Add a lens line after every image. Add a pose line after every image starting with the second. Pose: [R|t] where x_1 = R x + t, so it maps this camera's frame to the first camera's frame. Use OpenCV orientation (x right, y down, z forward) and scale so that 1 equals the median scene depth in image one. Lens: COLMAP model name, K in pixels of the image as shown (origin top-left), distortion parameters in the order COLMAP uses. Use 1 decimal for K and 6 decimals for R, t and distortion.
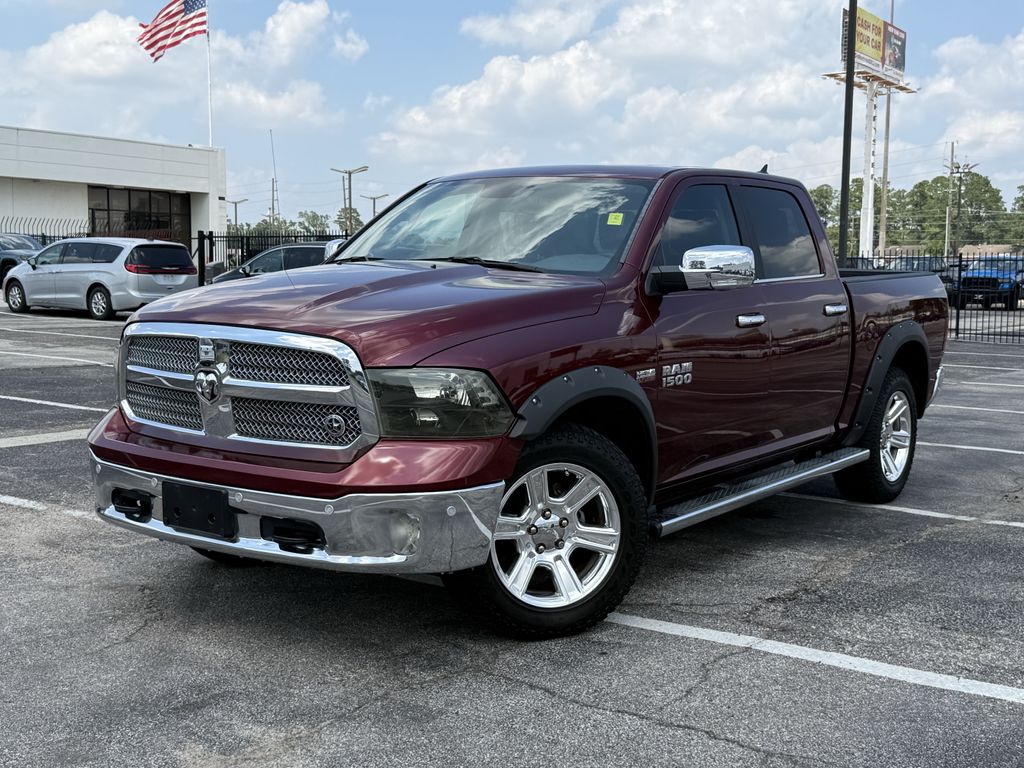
lens RADIAL K [[1408.4, 0, 512.0], [0, 1408.4, 384.0], [0, 0, 1]] dist [0.097917, 0.011243]
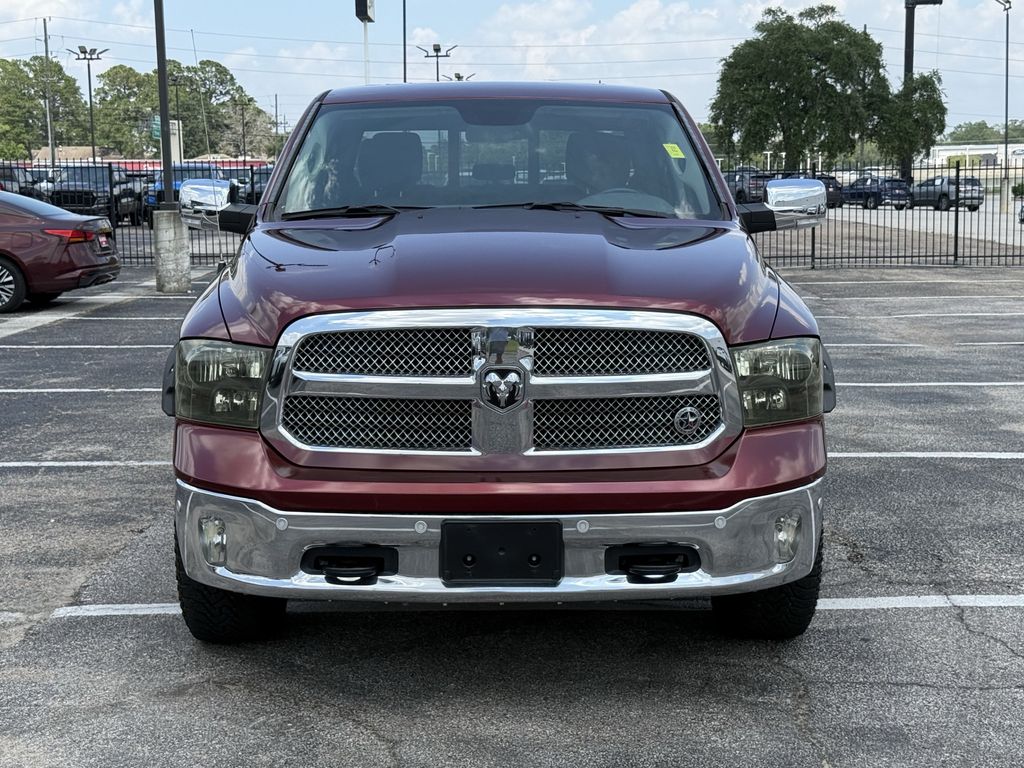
lens RADIAL K [[1788.5, 0, 512.1], [0, 1788.5, 435.1], [0, 0, 1]] dist [0.074324, 0.222030]
pose [[0.798583, -0.119168, 0.589969, -0.780109], [0.079487, 0.992499, 0.092881, -0.063129], [-0.596612, -0.027278, 0.802066, 0.223489]]
